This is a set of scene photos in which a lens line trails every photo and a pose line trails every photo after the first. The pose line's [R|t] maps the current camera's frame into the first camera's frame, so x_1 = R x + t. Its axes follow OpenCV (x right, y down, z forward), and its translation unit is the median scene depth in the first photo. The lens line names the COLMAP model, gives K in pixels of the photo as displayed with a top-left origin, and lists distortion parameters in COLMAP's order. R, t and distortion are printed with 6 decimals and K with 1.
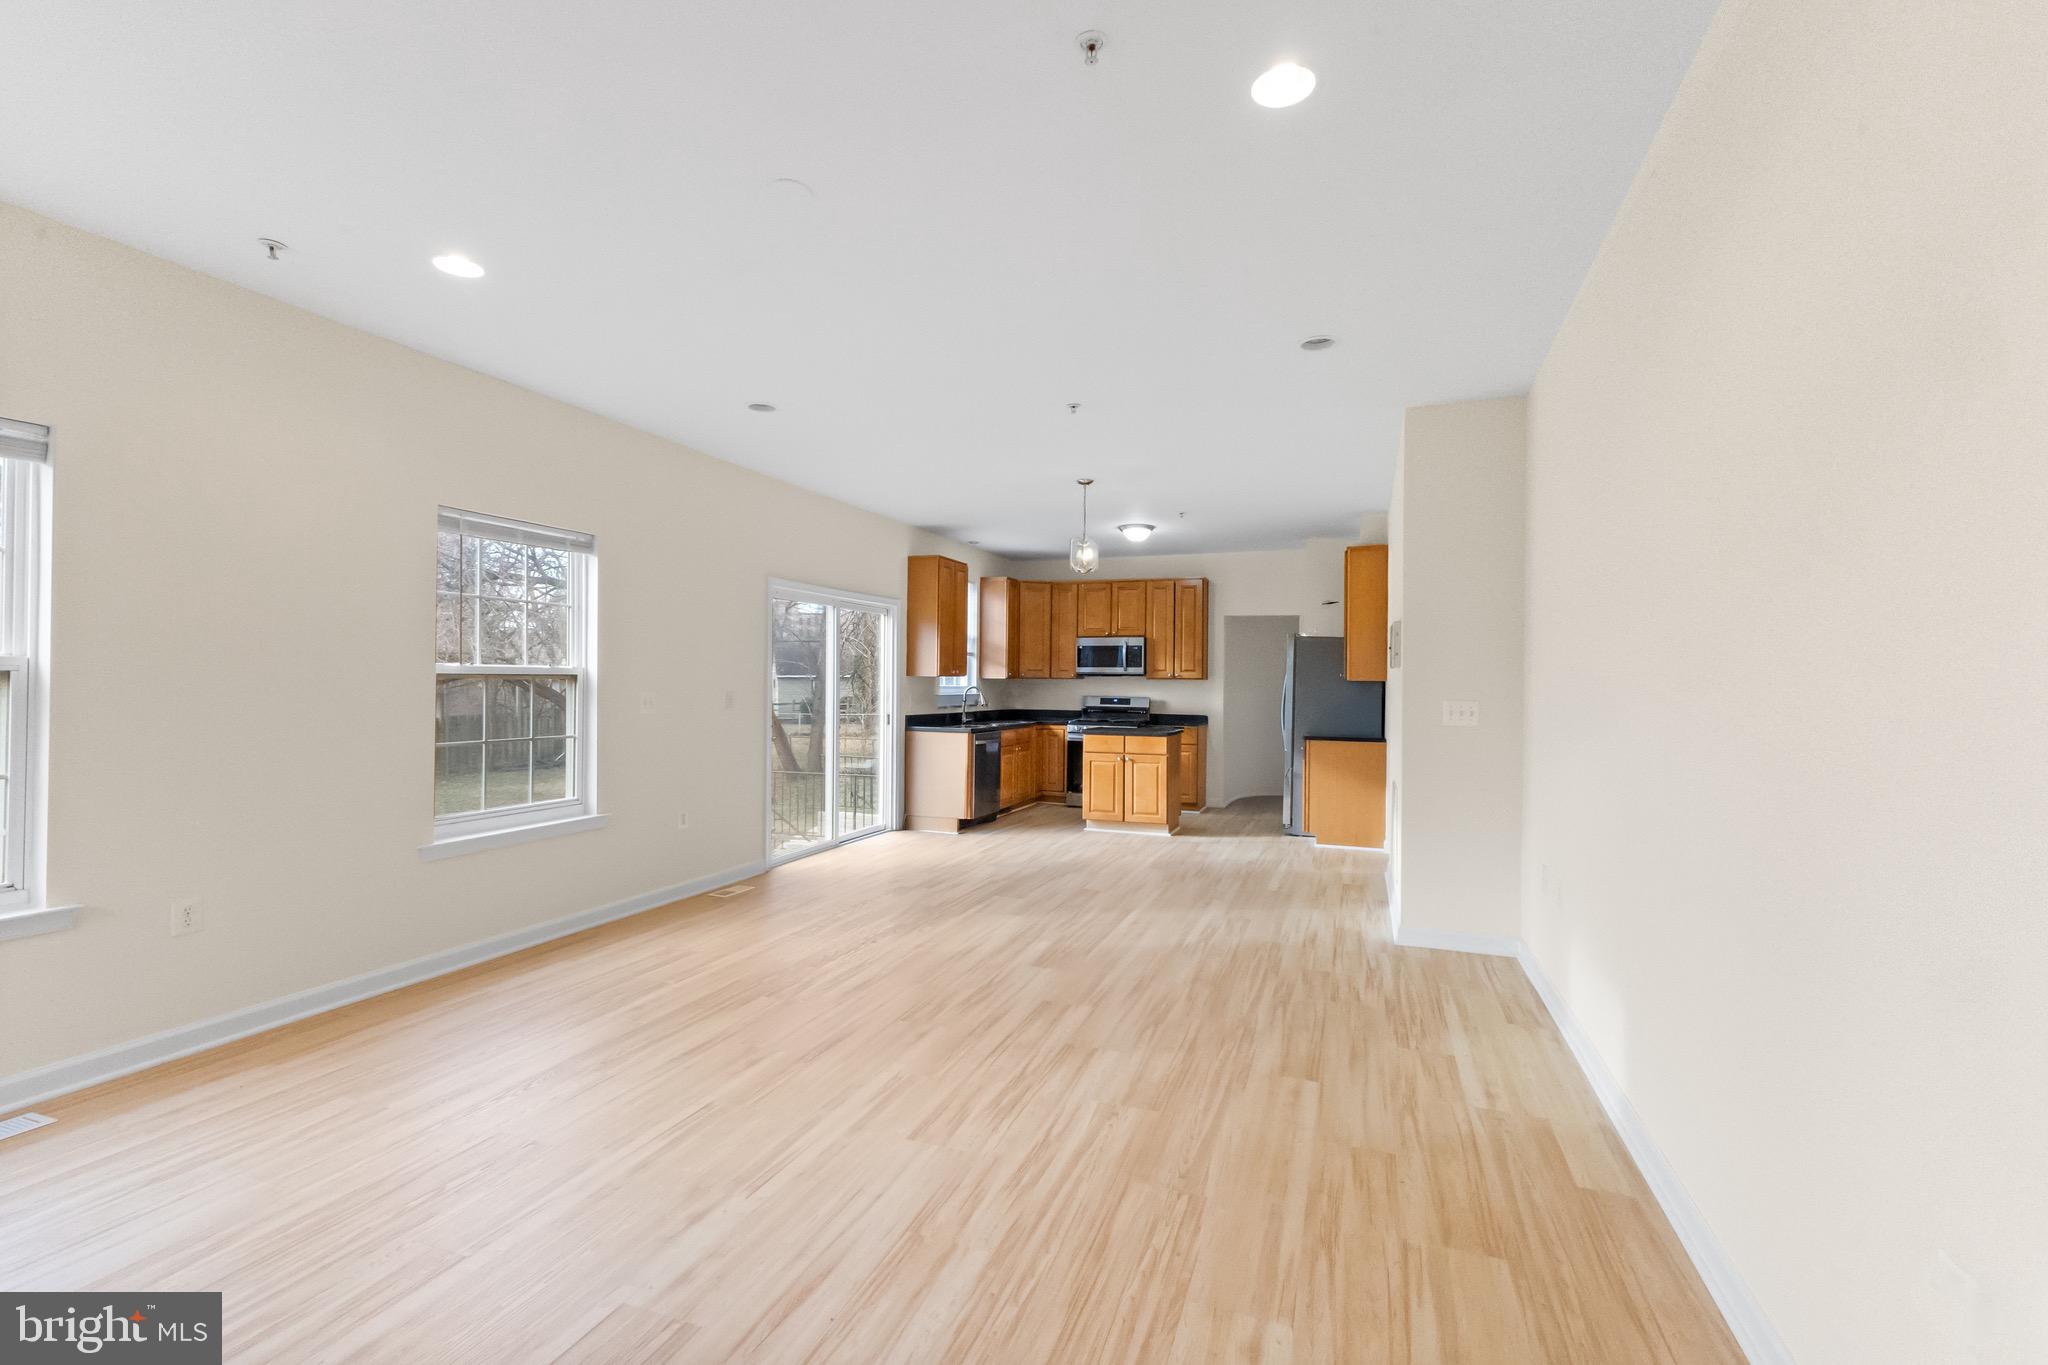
lens RADIAL K [[905.9, 0, 1024.0], [0, 905.9, 682.5], [0, 0, 1]] dist [0.004167, 0.000002]
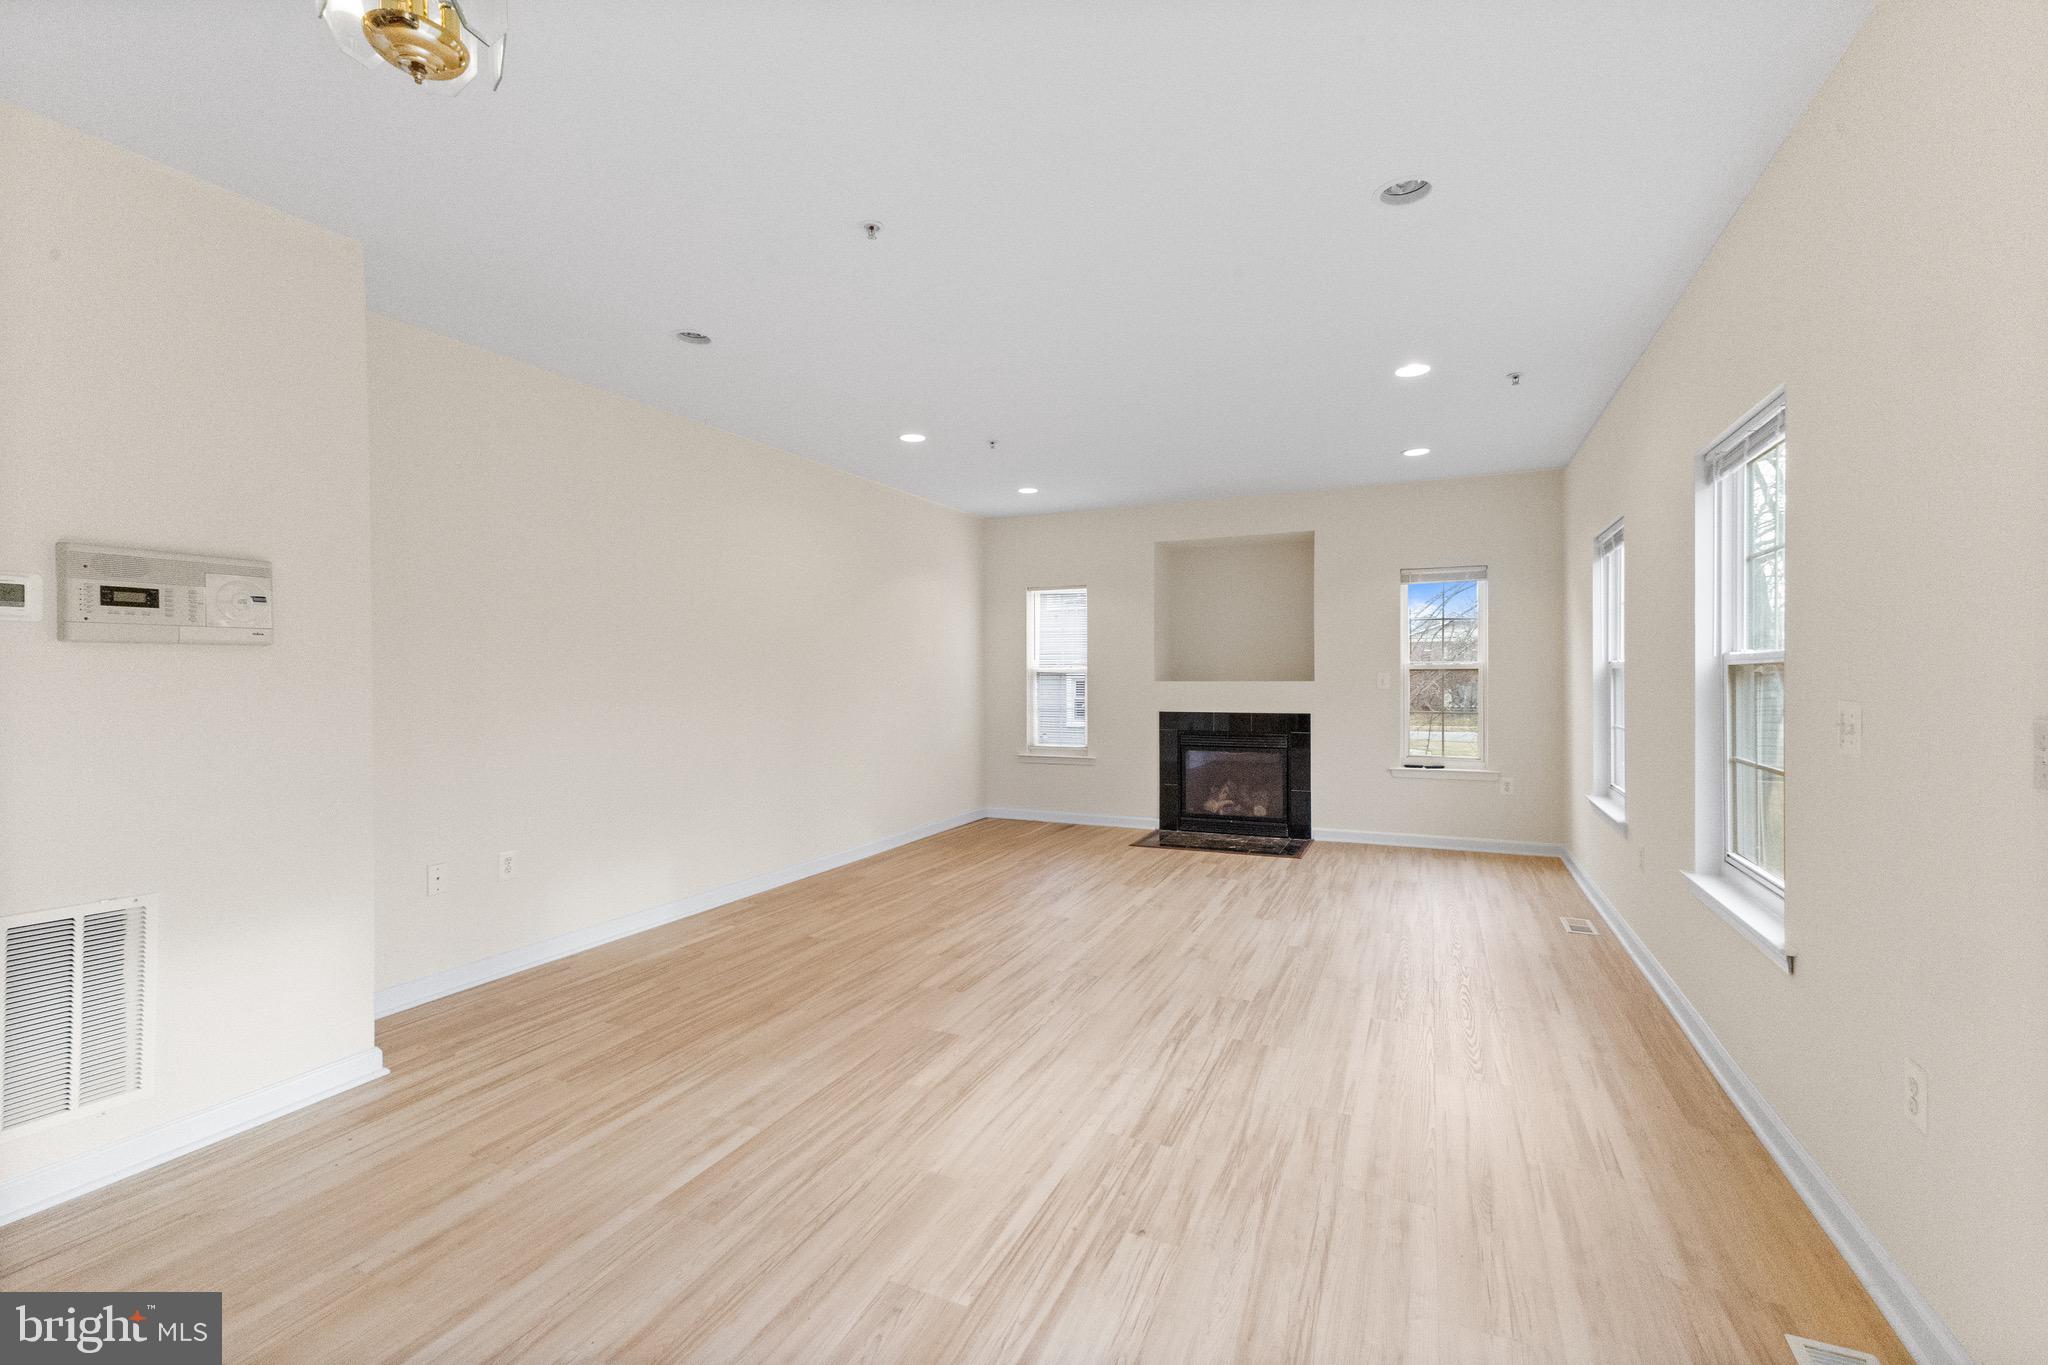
lens RADIAL K [[888.1, 0, 1016.5], [0, 888.1, 678.9], [0, 0, 1]] dist [0.008403, 0.000104]
pose [[-0.996815, -0.003657, 0.079664, -0.107472], [-0.003328, 0.999985, 0.004261, 0.000088], [-0.079678, 0.003983, -0.996813, 1.850333]]
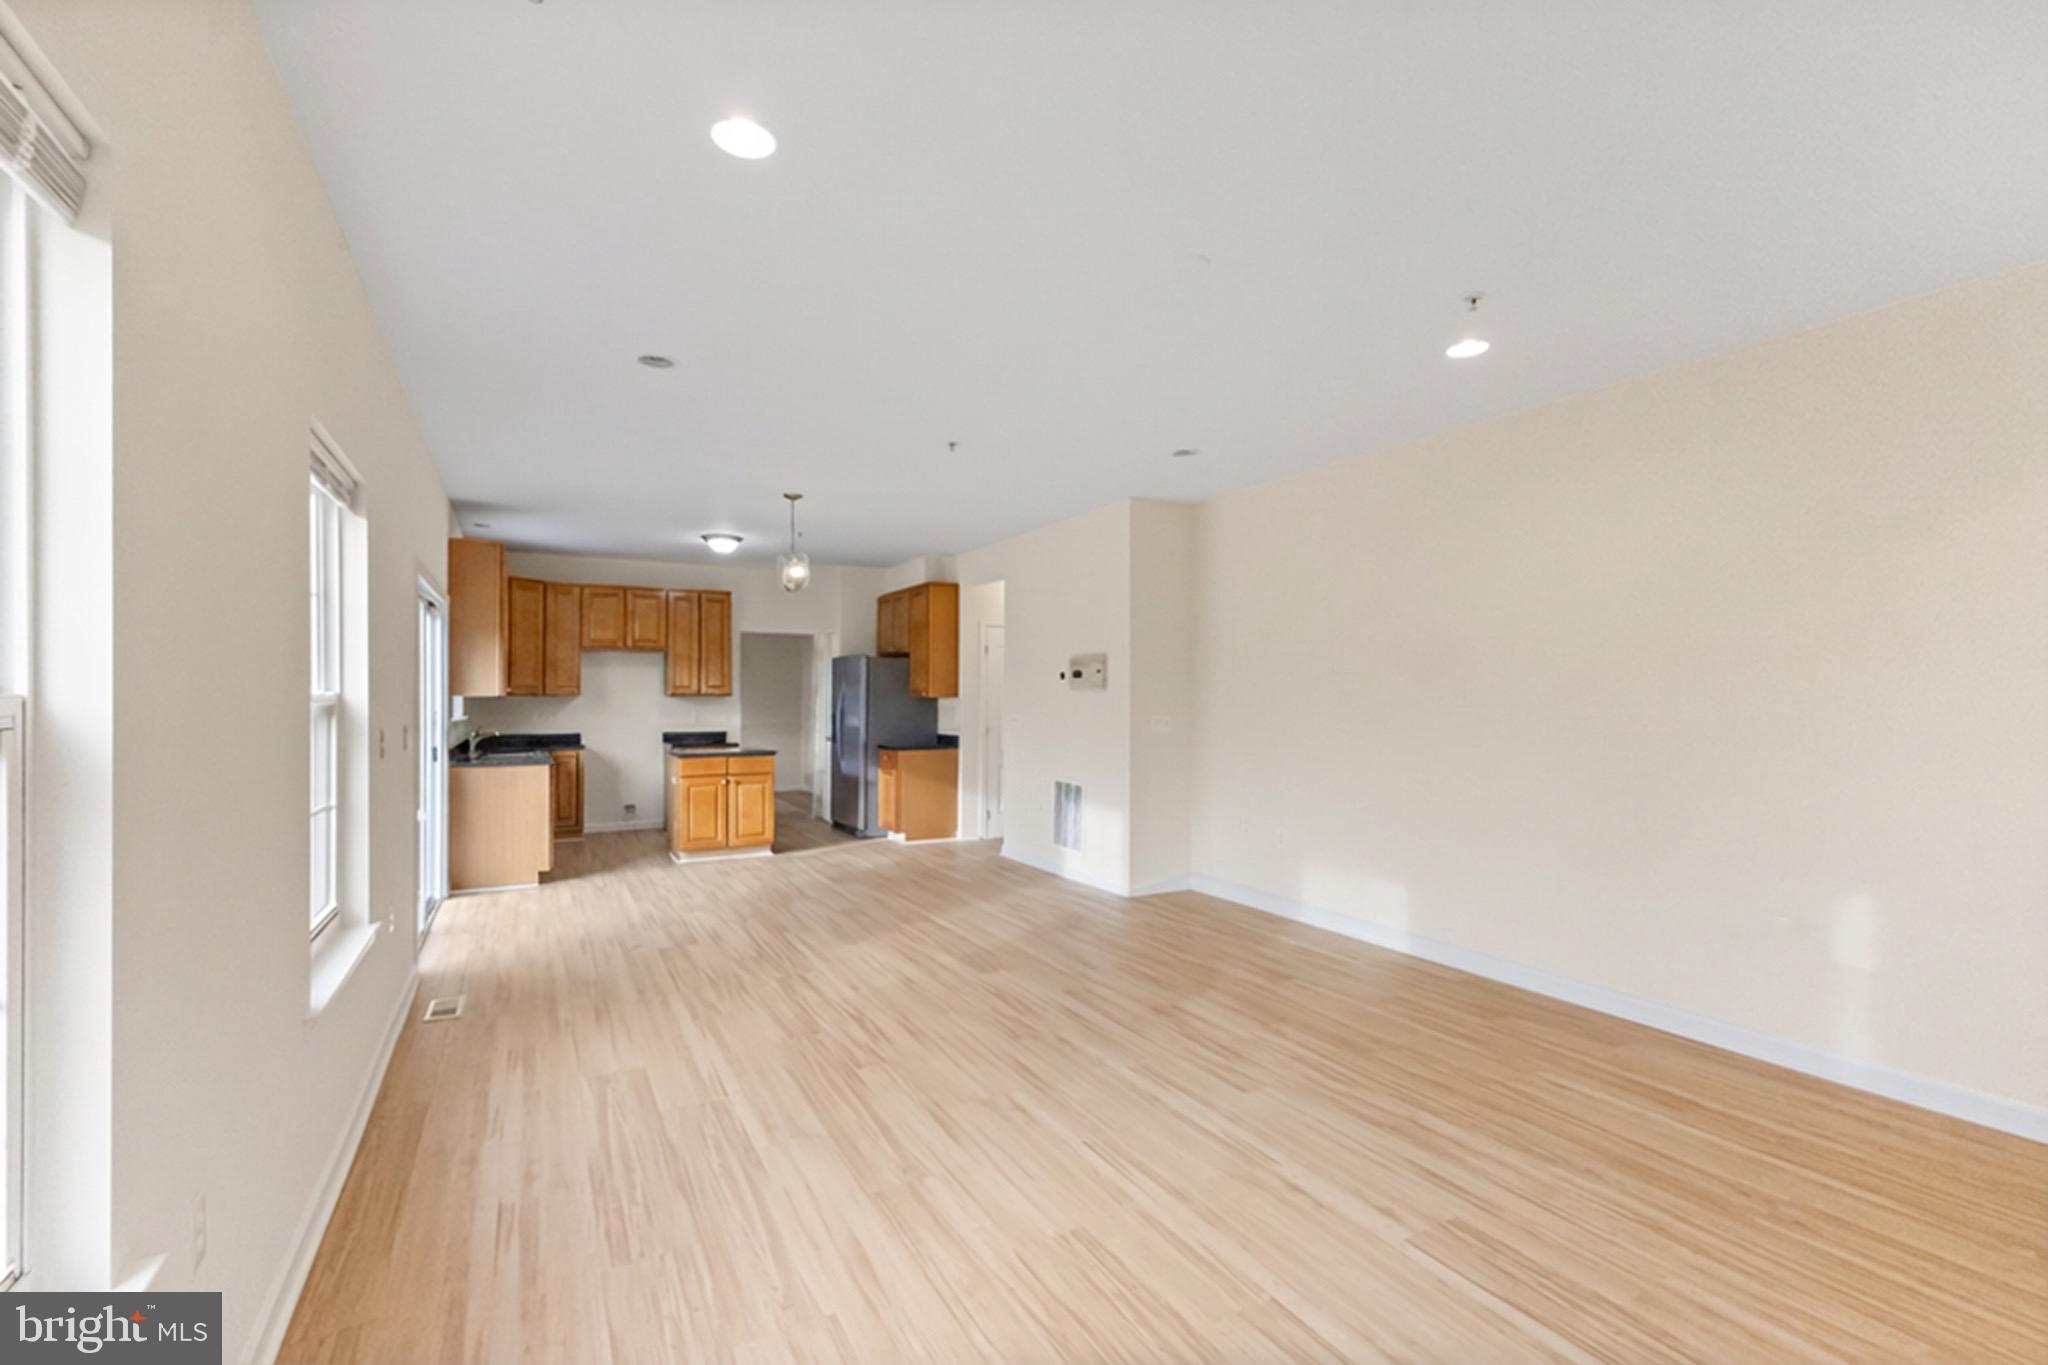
lens RADIAL K [[892.5, 0, 1033.6], [0, 892.5, 689.9], [0, 0, 1]] dist [0.006748, 0.000201]
pose [[0.647845, -0.000354, 0.761772, -0.787334], [0.002464, 0.999996, -0.001631, -0.017870], [-0.761768, 0.002934, 0.647843, 0.291409]]
